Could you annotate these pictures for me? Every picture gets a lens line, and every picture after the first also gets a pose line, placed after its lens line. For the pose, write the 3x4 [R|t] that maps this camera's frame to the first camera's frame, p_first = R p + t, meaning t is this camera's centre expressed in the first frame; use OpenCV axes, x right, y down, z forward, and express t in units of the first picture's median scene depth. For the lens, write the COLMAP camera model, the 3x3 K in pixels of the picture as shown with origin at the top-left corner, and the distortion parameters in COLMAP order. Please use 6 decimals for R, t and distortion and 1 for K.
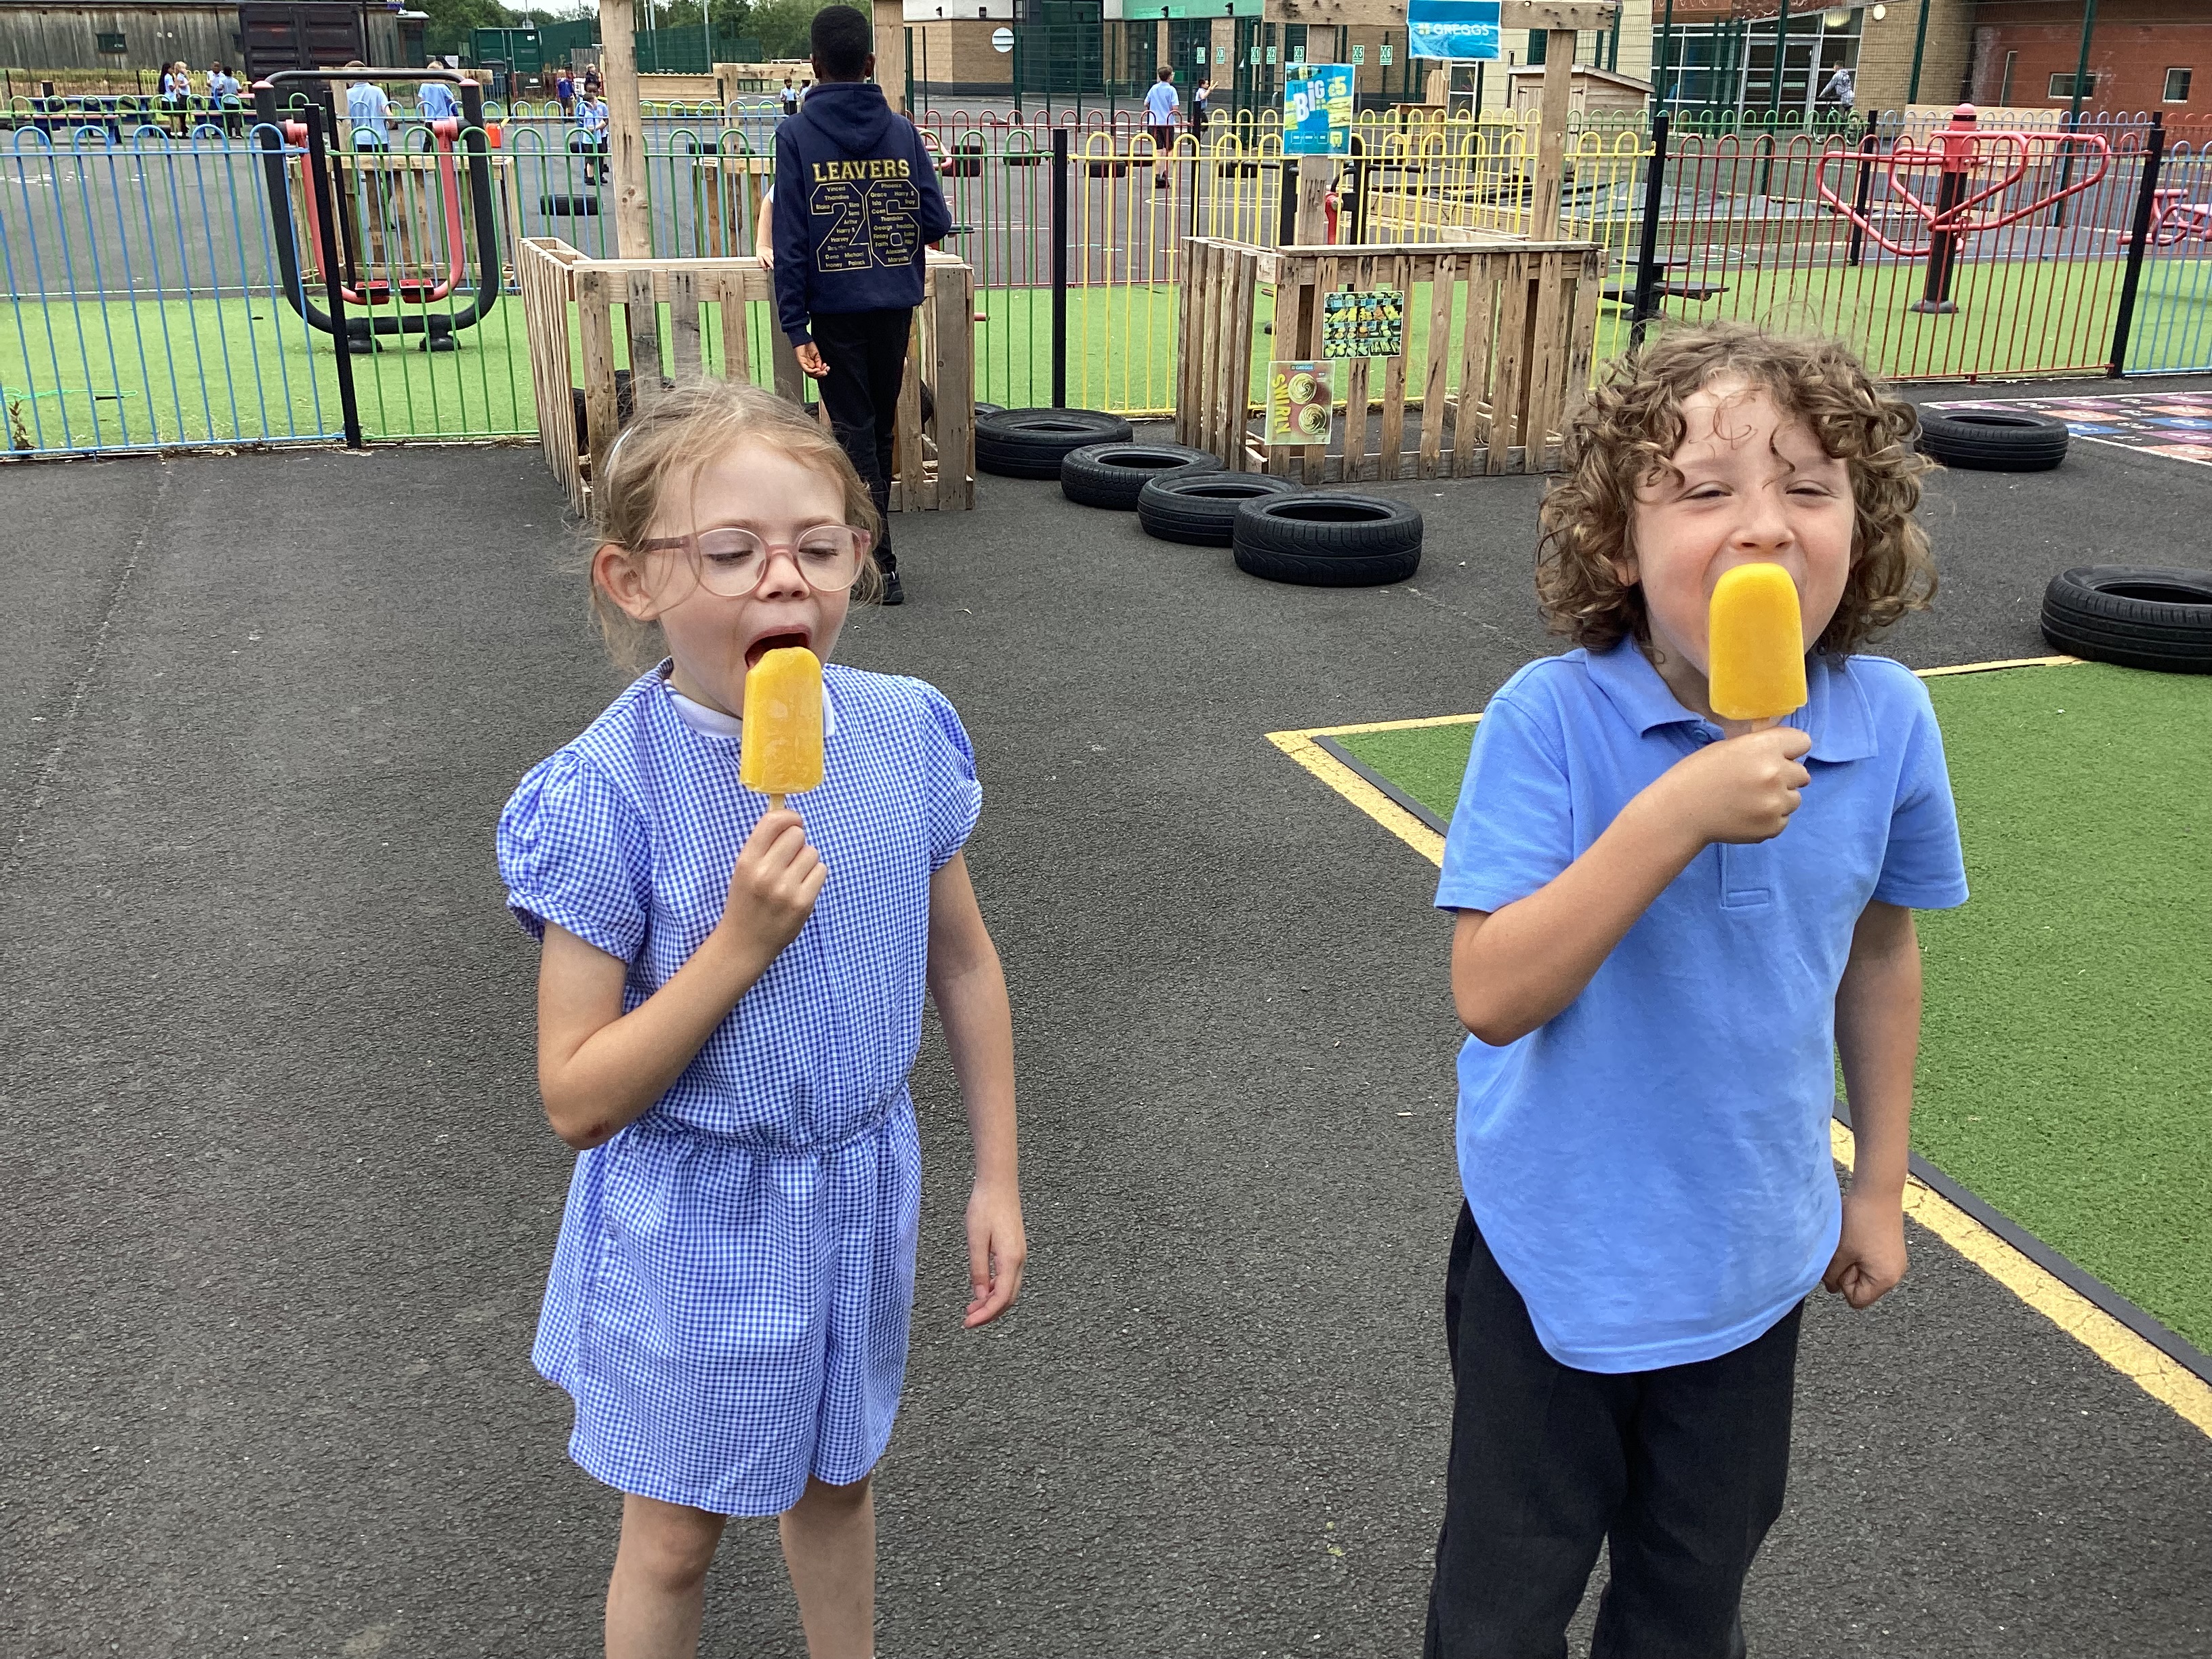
lens RADIAL K [[2017.5, 0, 1106.0], [0, 2017.5, 829.5], [0, 0, 1]] dist [0.068057, -0.117620]
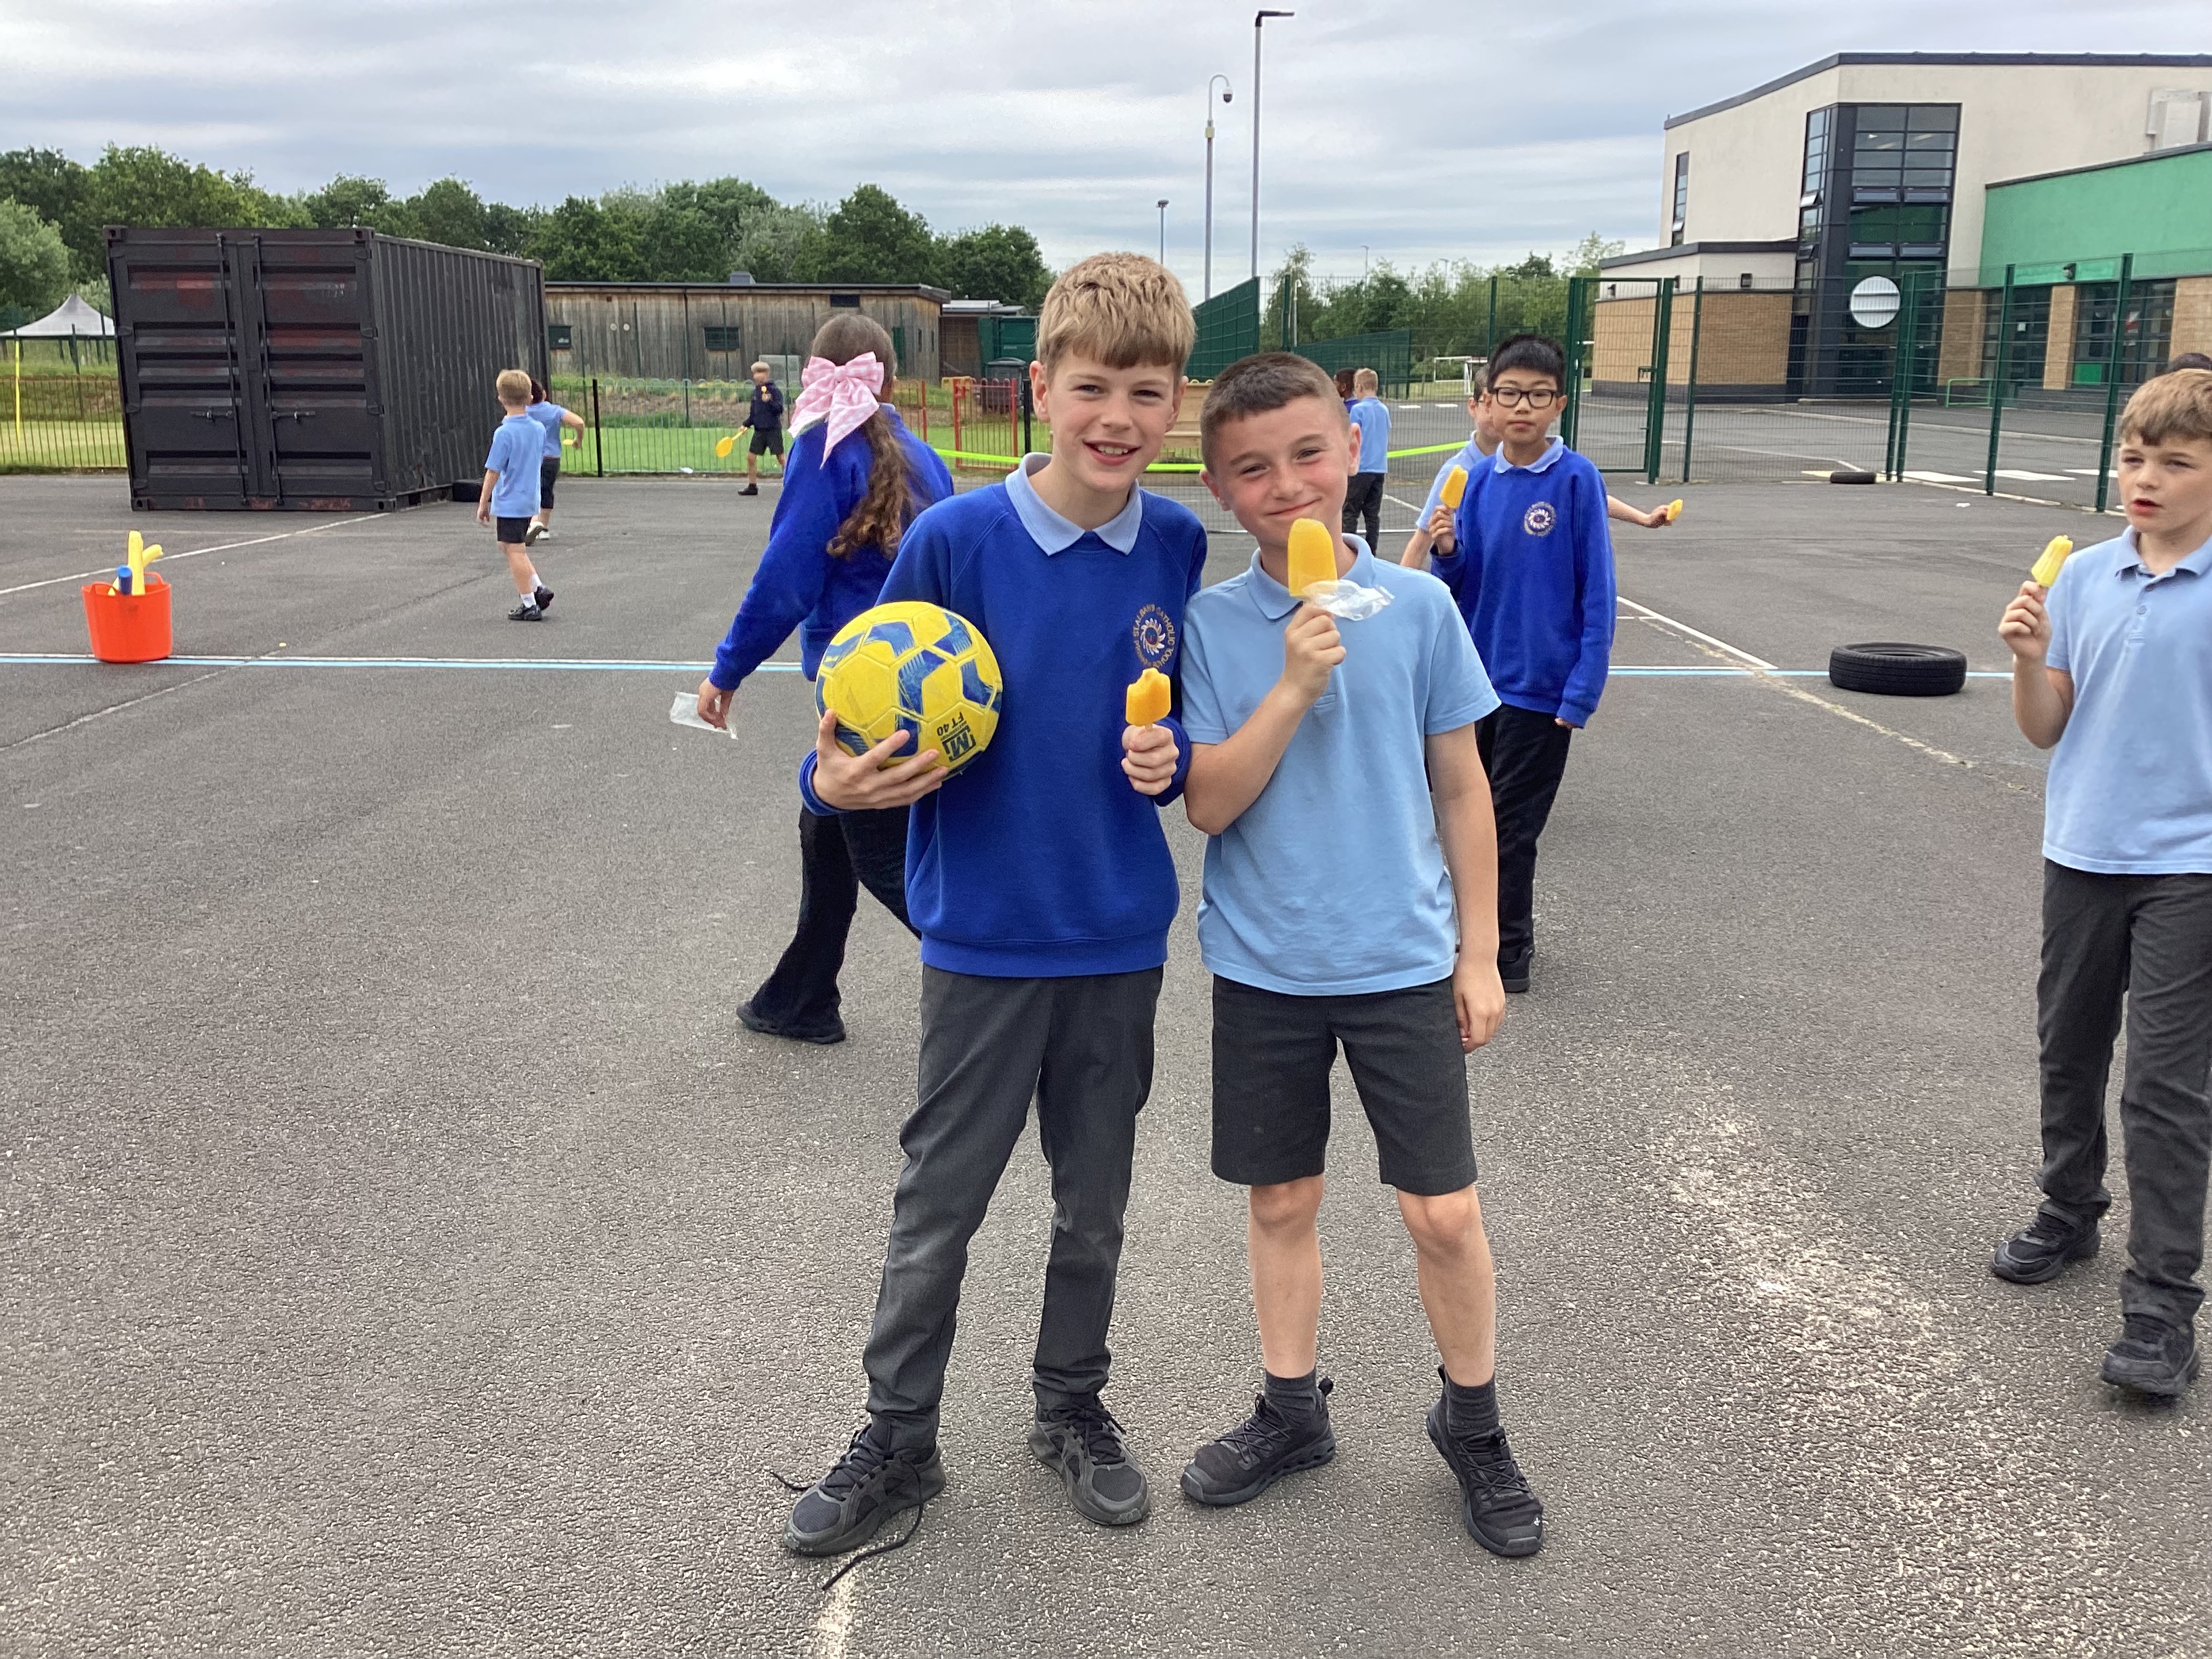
lens RADIAL K [[2024.9, 0, 1108.1], [0, 2024.9, 820.6], [0, 0, 1]] dist [0.137833, -0.290512]
pose [[0.950396, 0.063911, -0.304405, -0.045979], [-0.105675, 0.986796, -0.122749, -0.134229], [0.292541, 0.148828, 0.944601, 0.359022]]
